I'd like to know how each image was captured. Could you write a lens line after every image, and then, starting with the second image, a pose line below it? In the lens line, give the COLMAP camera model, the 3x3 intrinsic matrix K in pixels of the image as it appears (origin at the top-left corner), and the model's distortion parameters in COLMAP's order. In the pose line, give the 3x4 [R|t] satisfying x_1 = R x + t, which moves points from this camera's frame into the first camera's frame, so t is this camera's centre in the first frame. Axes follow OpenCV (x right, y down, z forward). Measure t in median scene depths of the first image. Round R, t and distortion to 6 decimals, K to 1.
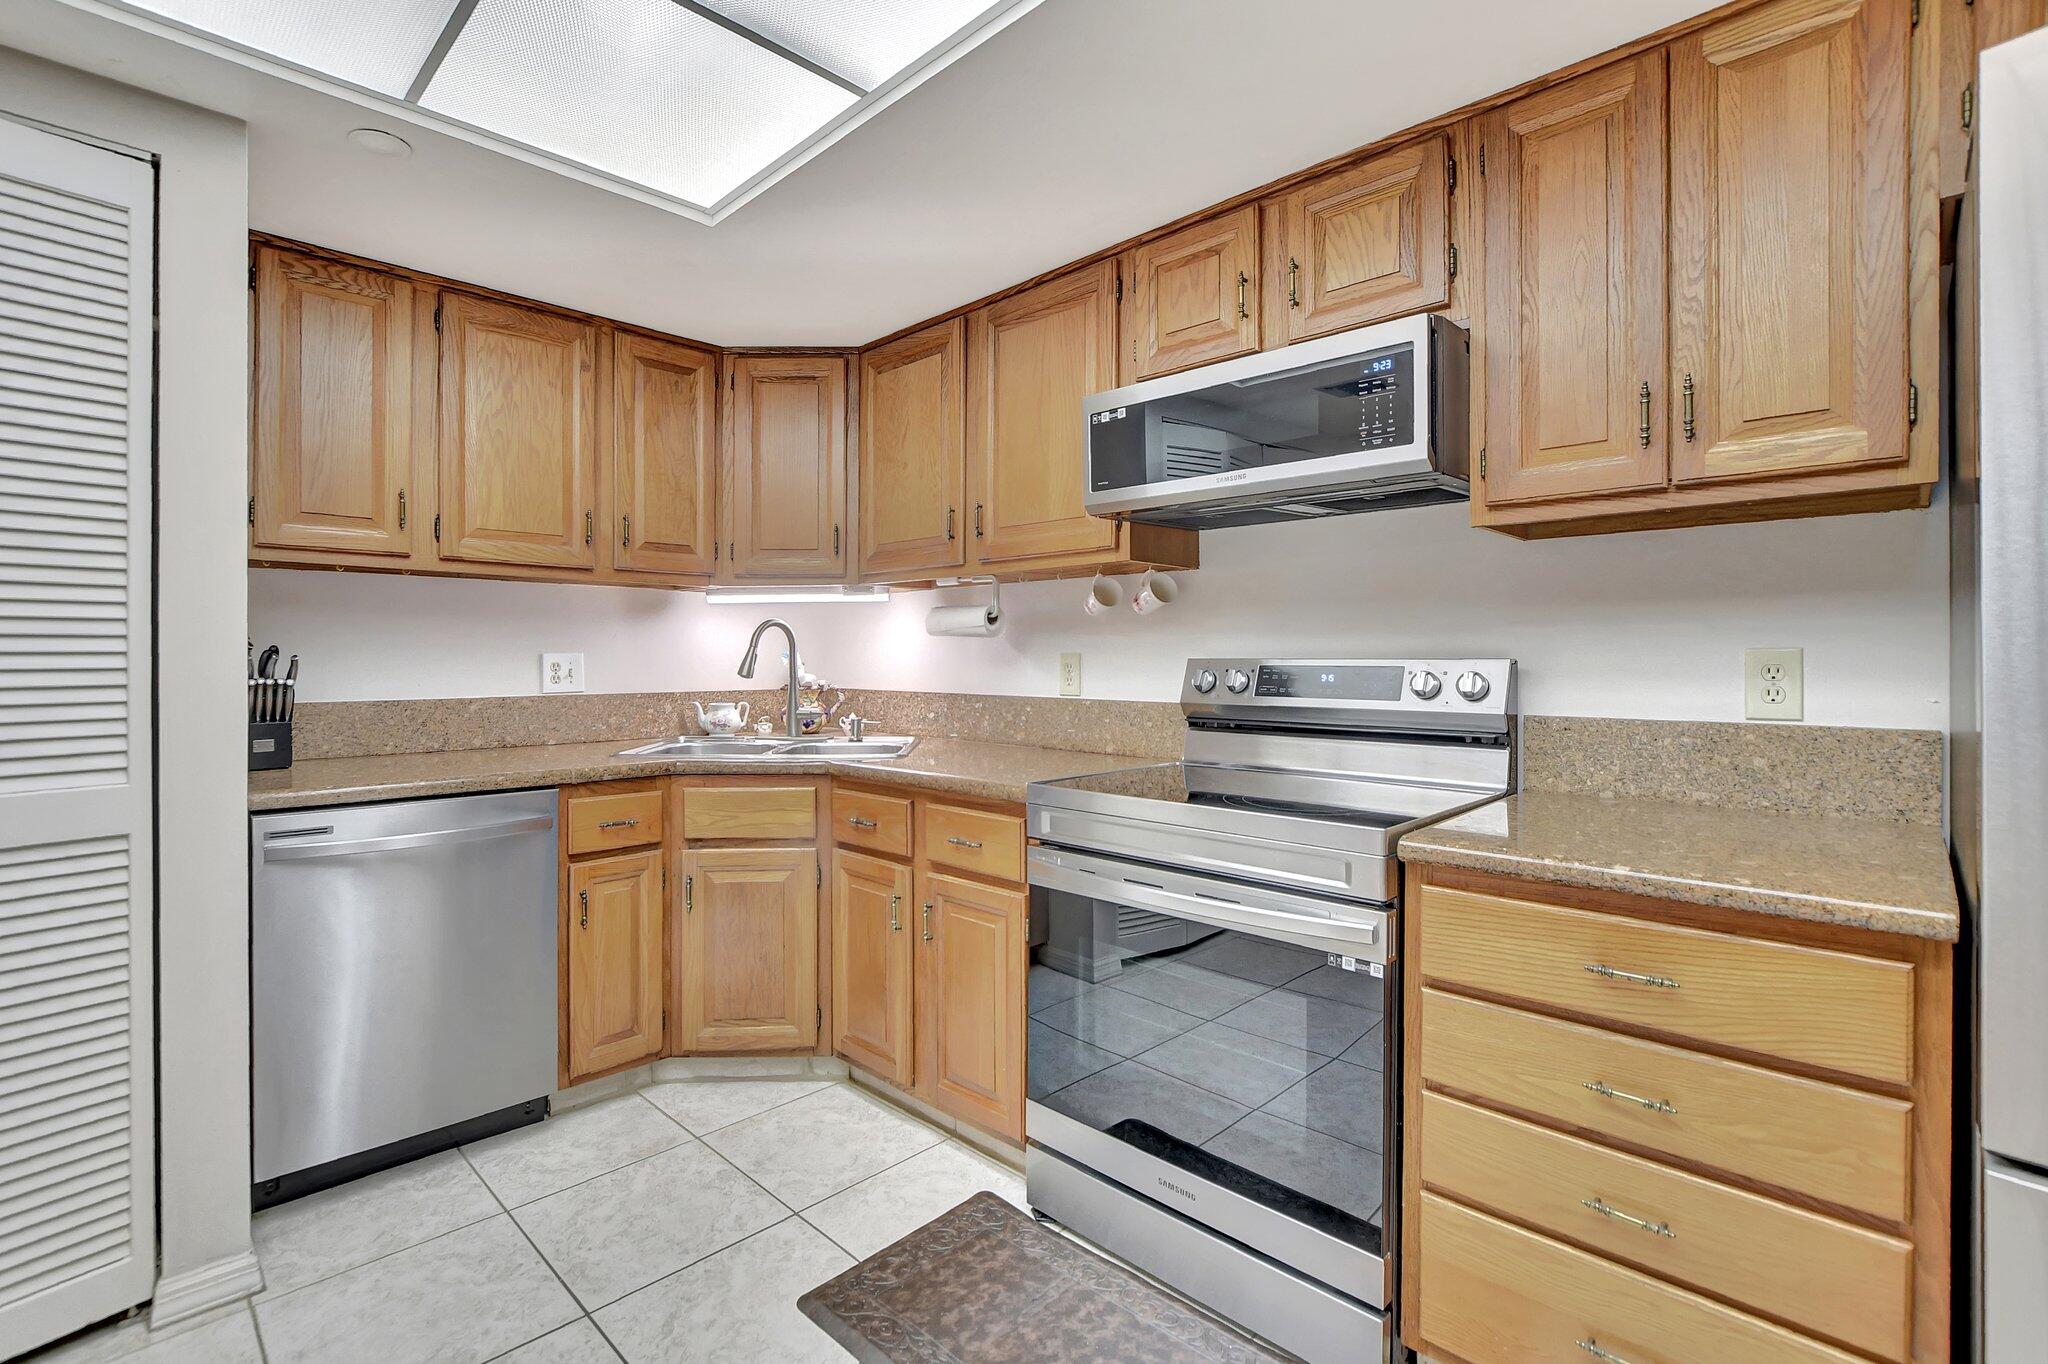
lens RADIAL K [[928.0, 0, 1026.1], [0, 928.0, 659.9], [0, 0, 1]] dist [-0.019076, -0.000181]
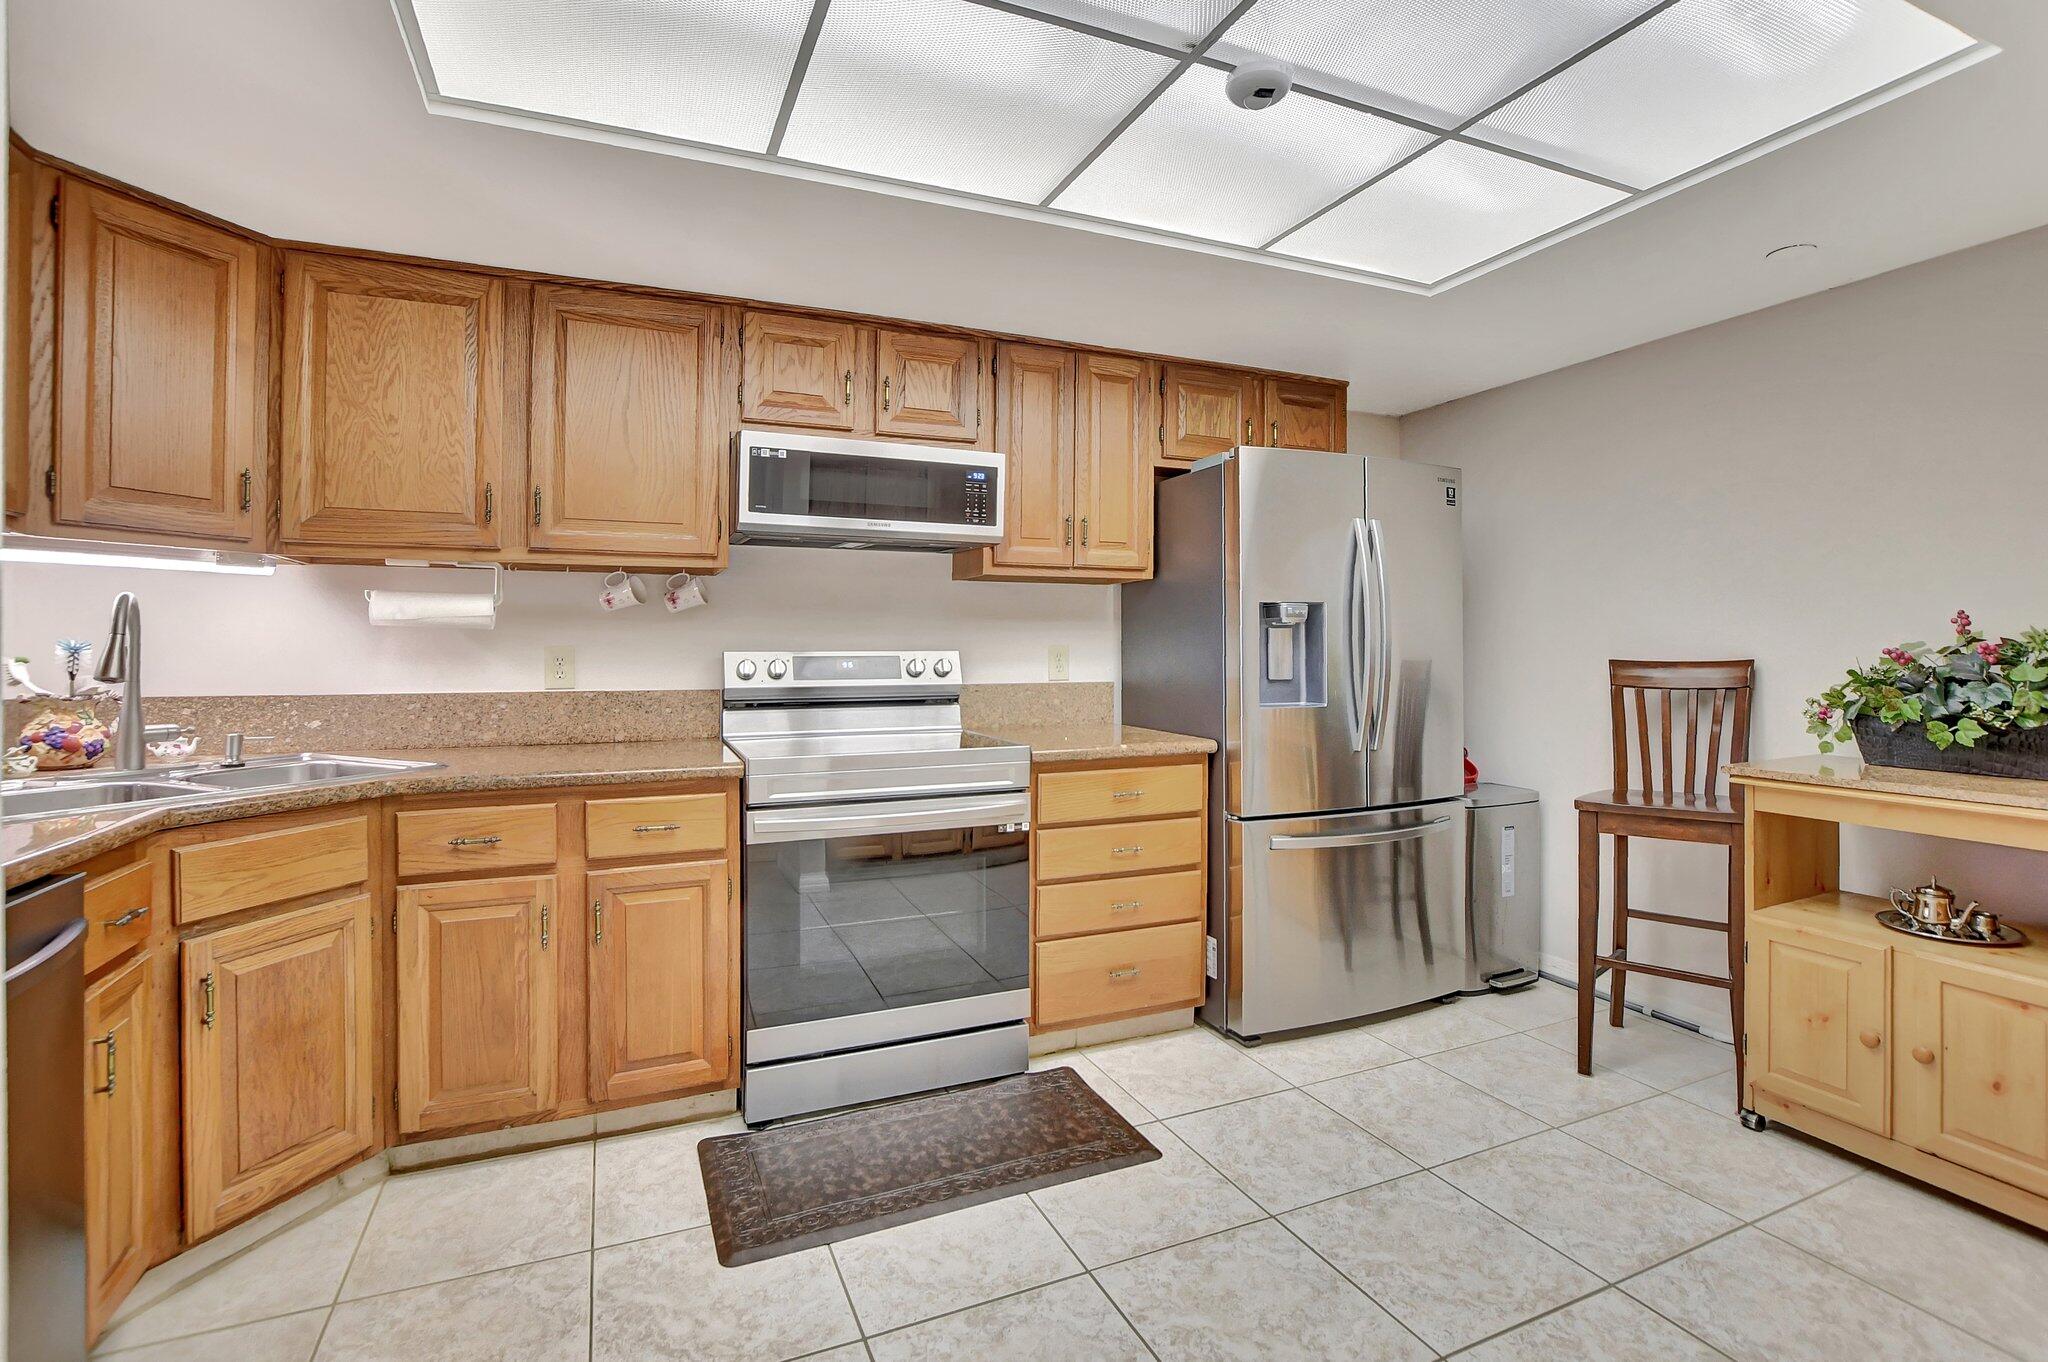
lens RADIAL K [[928.0, 0, 994.5], [0, 928.0, 638.9], [0, 0, 1]] dist [-0.019076, -0.000181]
pose [[0.391850, 0.008986, 0.919985, -1.021536], [0.003114, 0.999934, -0.011093, -0.004139], [-0.920024, 0.007212, 0.391796, 0.279749]]
